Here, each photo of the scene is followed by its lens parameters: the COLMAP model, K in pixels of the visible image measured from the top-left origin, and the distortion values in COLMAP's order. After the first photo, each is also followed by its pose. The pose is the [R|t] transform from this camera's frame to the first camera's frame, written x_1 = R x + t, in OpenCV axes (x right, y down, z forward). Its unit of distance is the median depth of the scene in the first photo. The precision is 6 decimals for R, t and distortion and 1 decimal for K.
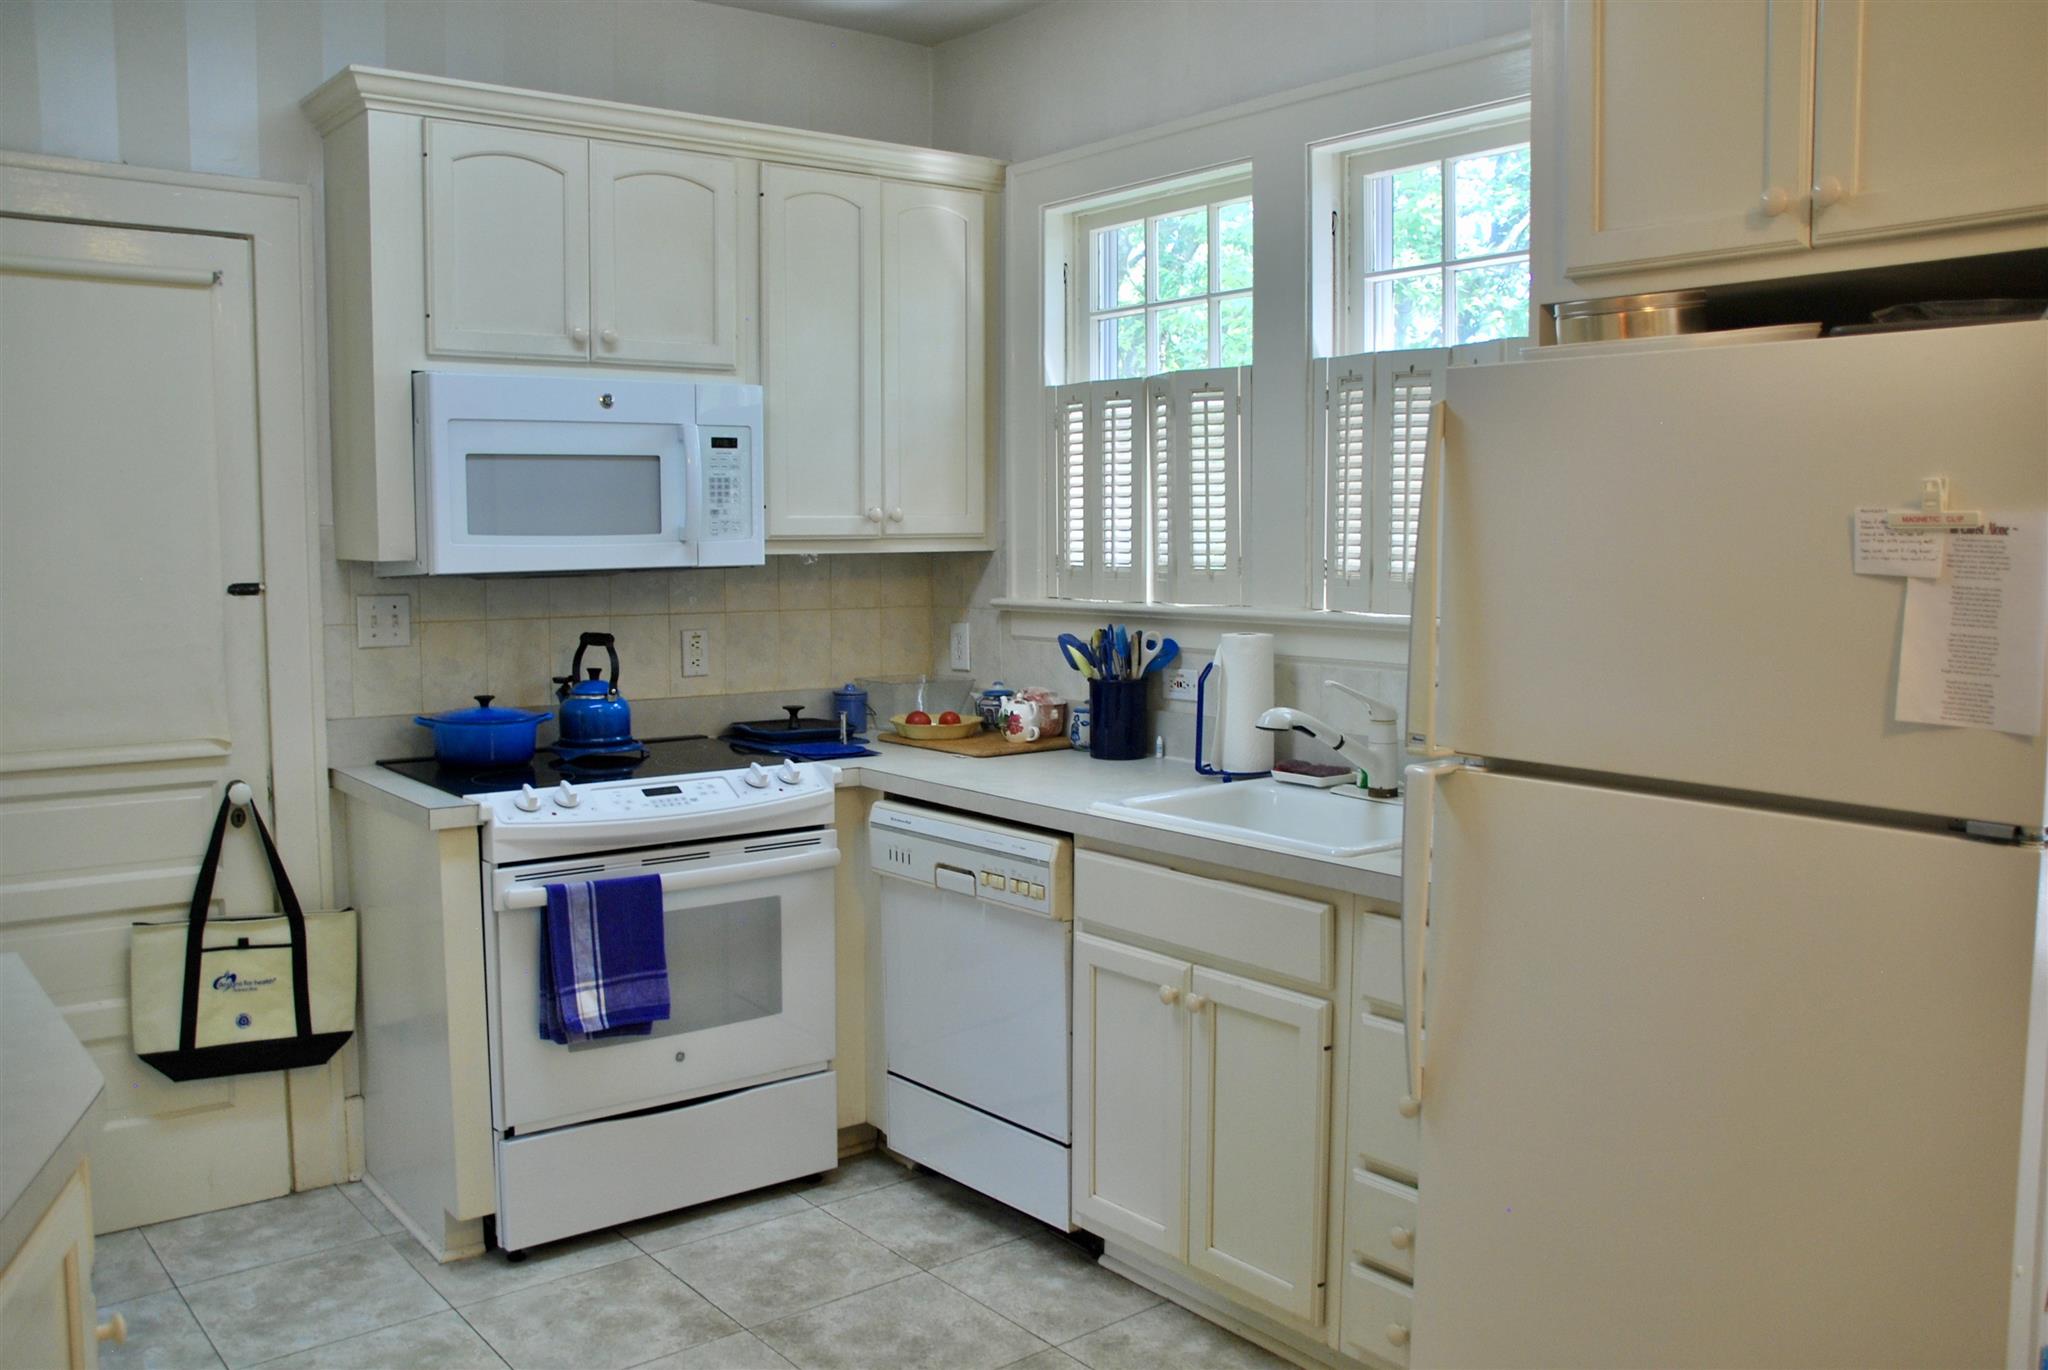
lens RADIAL K [[1713.1, 0, 1024.0], [0, 1713.1, 682.9], [0, 0, 1]] dist [-0.041699, -0.007486]
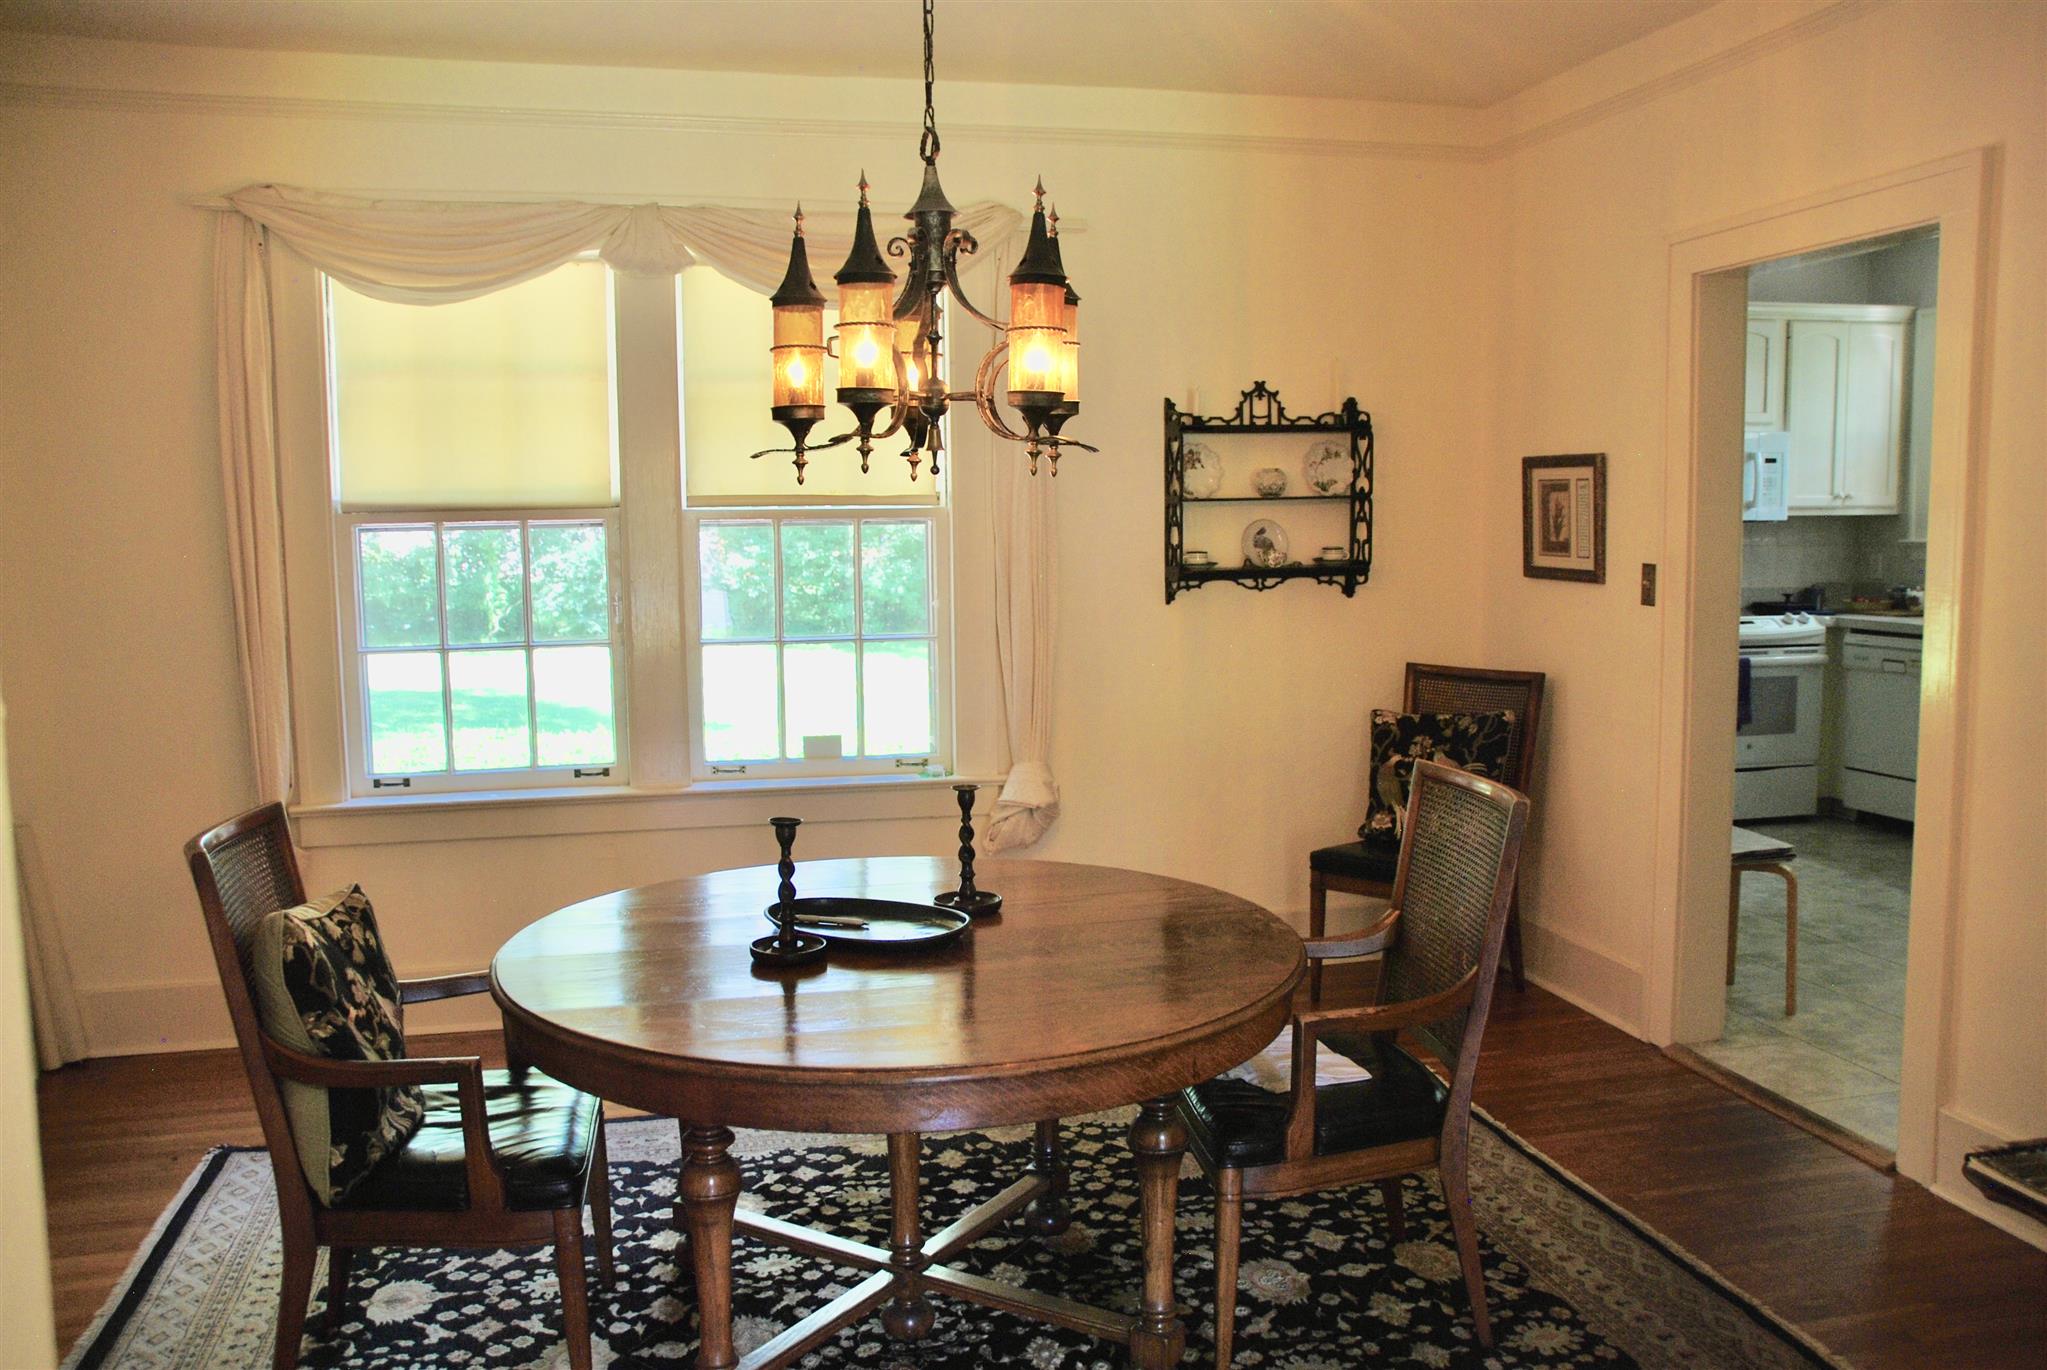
lens RADIAL K [[1712.2, 0, 1025.7], [0, 1712.2, 687.7], [0, 0, 1]] dist [-0.041699, -0.007486]
pose [[0.914927, 0.041471, -0.401484, -0.148152], [-0.033955, 0.999090, 0.025821, 0.101210], [0.402189, -0.009991, 0.915502, -1.125998]]
